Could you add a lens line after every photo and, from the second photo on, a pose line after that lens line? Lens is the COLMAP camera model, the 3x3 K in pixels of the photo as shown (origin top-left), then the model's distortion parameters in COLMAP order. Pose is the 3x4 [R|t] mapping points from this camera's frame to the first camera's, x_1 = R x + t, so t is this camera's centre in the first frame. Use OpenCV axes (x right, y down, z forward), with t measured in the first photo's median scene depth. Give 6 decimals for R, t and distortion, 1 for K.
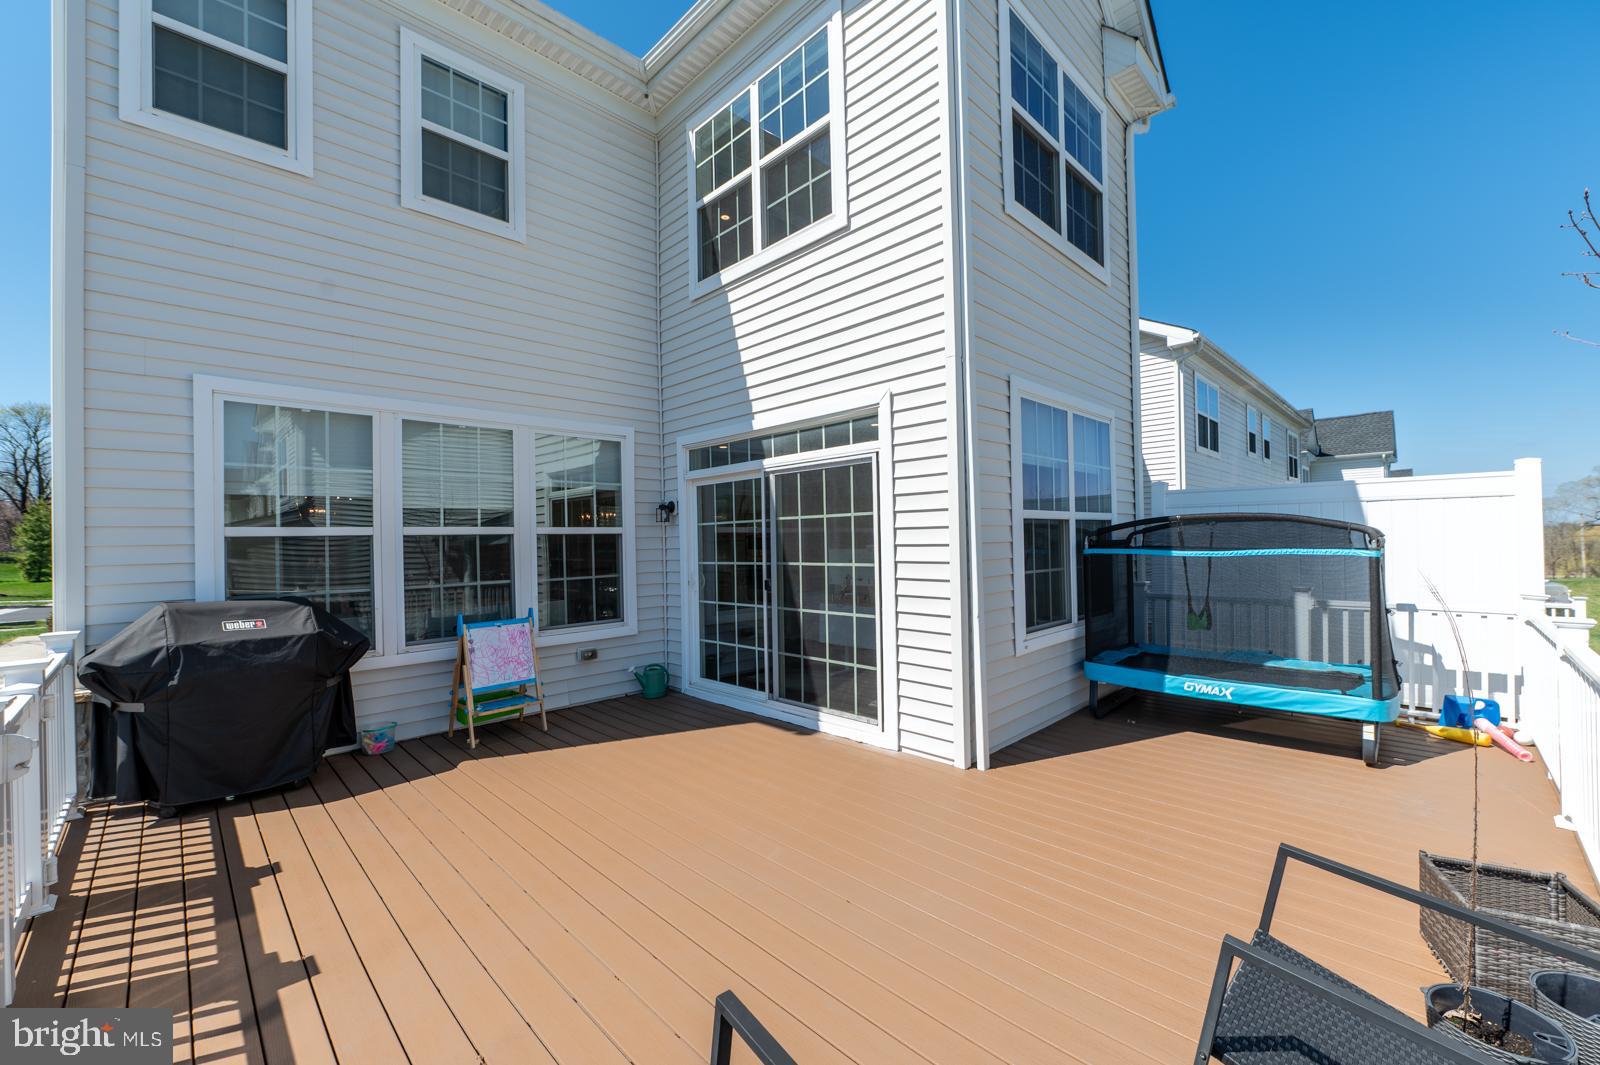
lens RADIAL K [[640.9, 0, 810.6], [0, 640.9, 536.5], [0, 0, 1]] dist [0.003686, -0.000429]
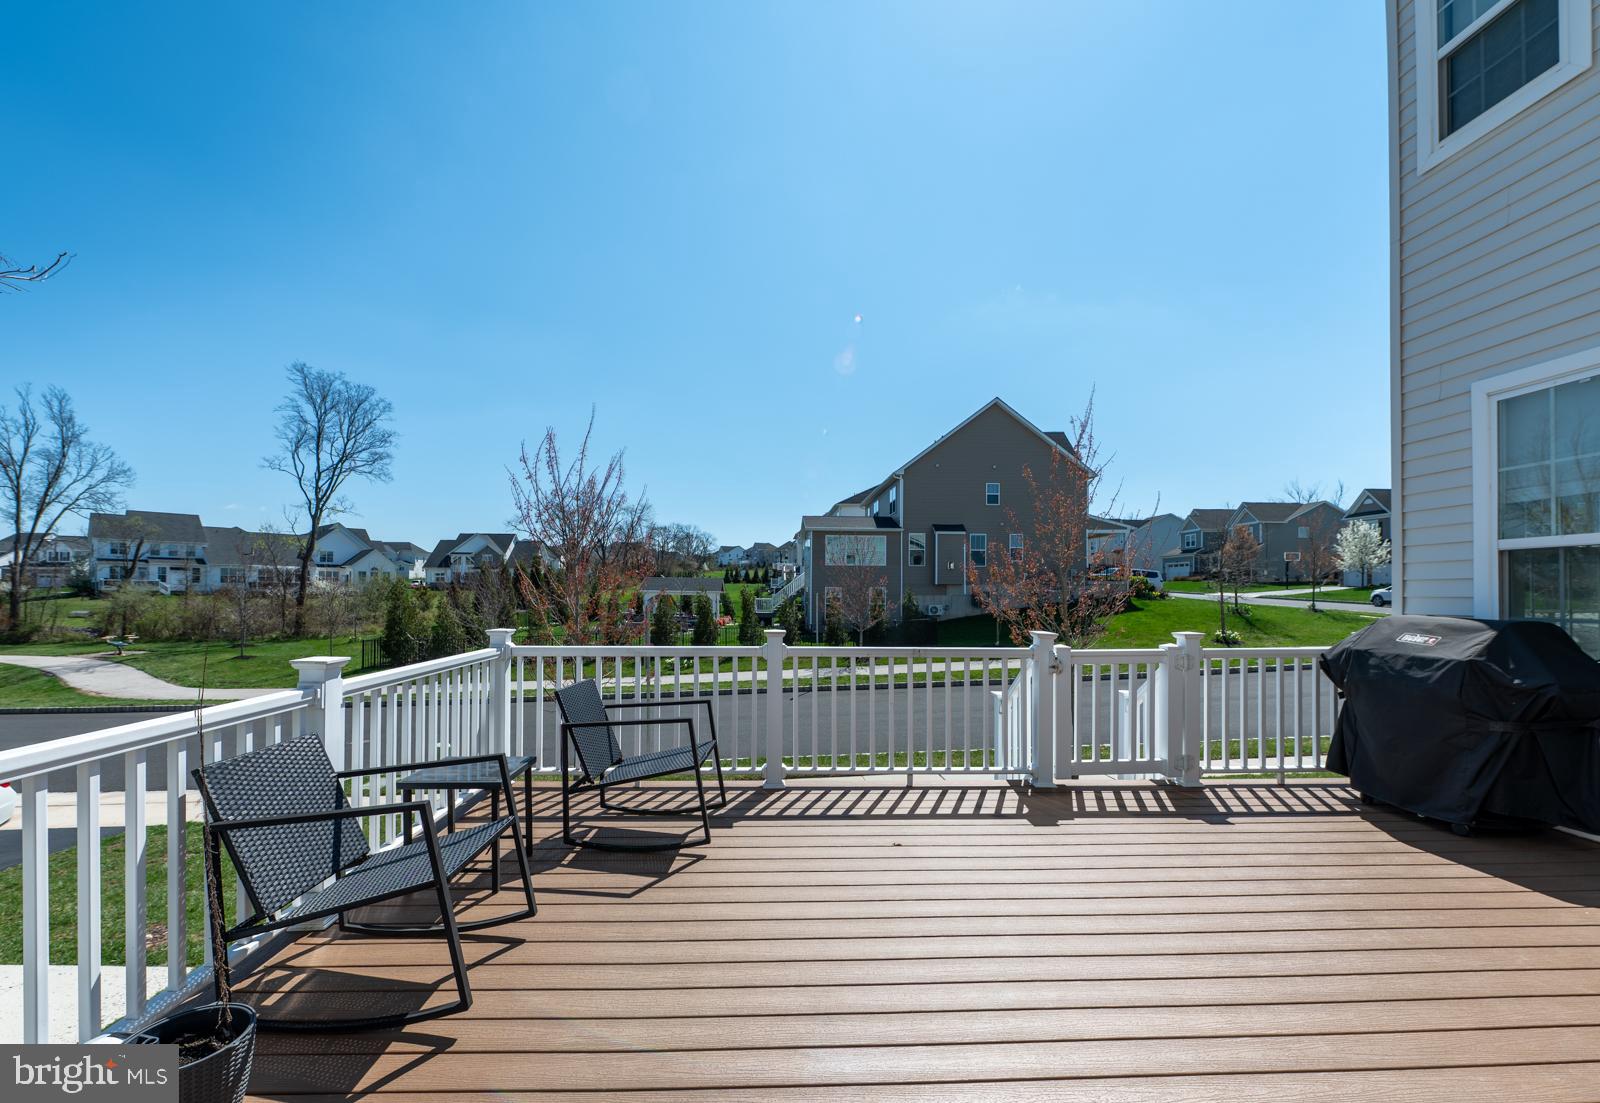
lens RADIAL K [[661.6, 0, 789.8], [0, 661.6, 588.2], [0, 0, 1]] dist [-0.004745, -0.000431]
pose [[-0.678136, 0.013617, -0.734810, 0.428311], [0.015304, 0.999873, 0.004405, 0.031974], [0.734777, -0.008258, -0.678259, 0.830446]]
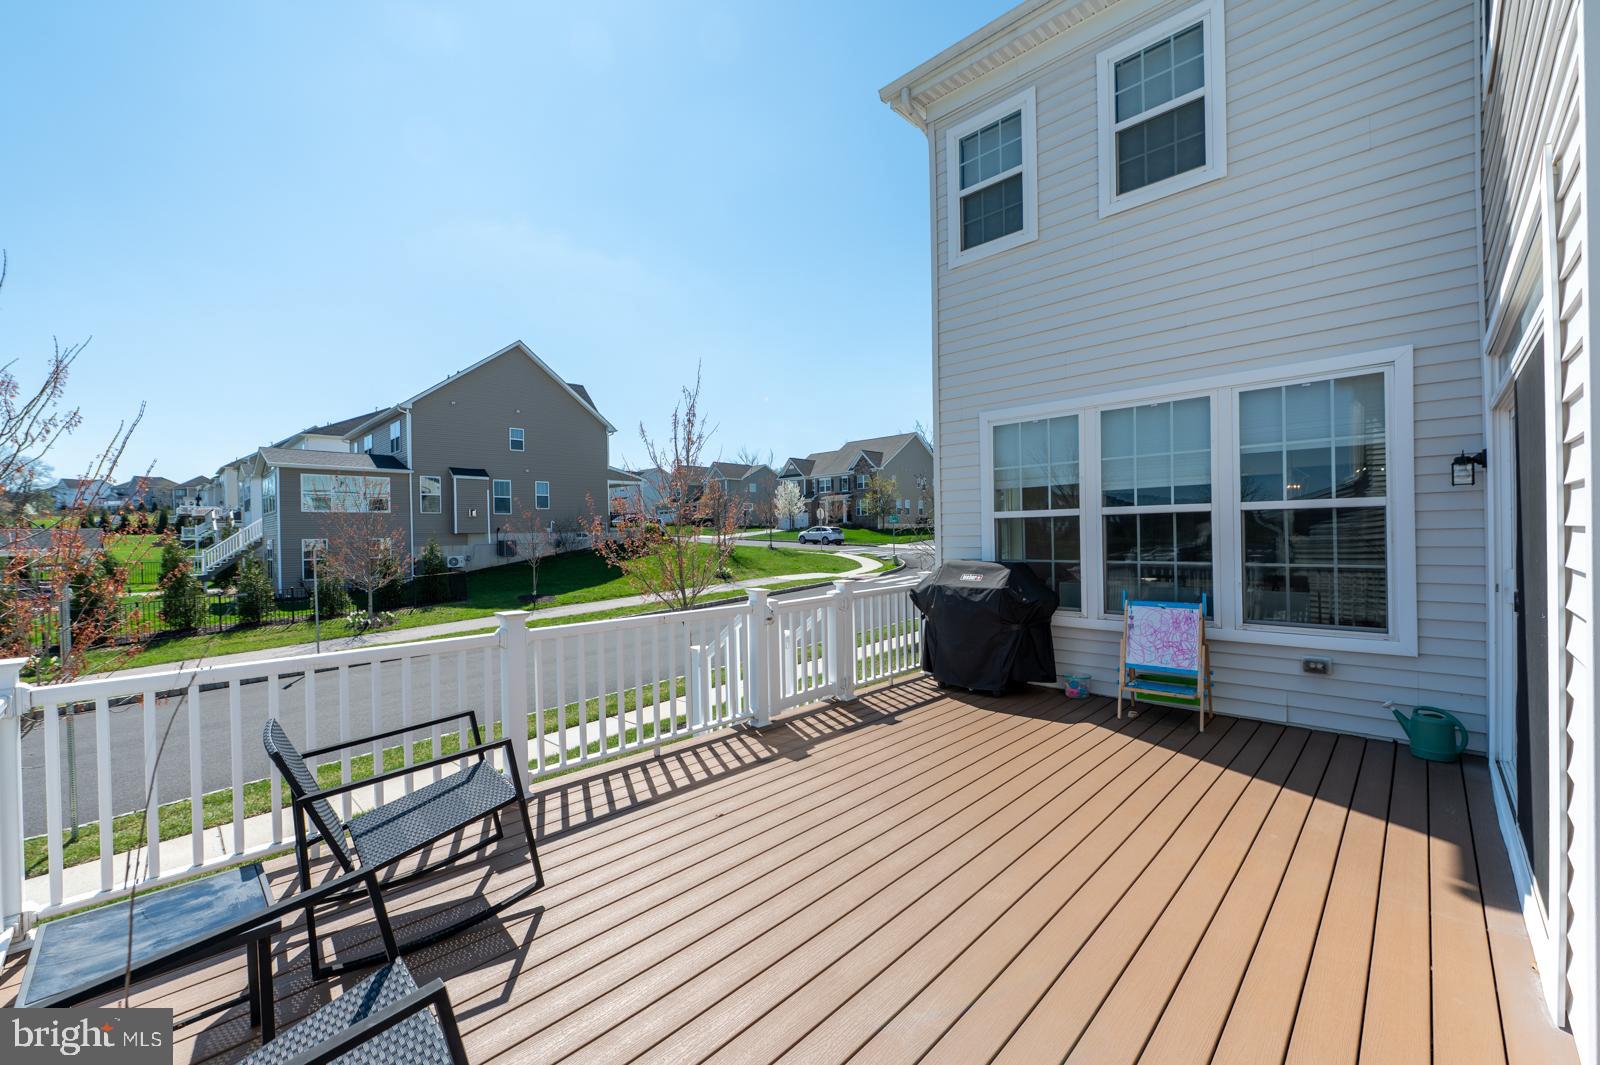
lens RADIAL K [[640.9, 0, 808.7], [0, 640.9, 538.5], [0, 0, 1]] dist [0.003686, -0.000429]
pose [[0.023431, 0.029278, -0.999297, 0.521603], [0.023660, 0.999275, 0.029832, -0.006627], [0.999445, -0.024343, 0.022722, 0.498311]]
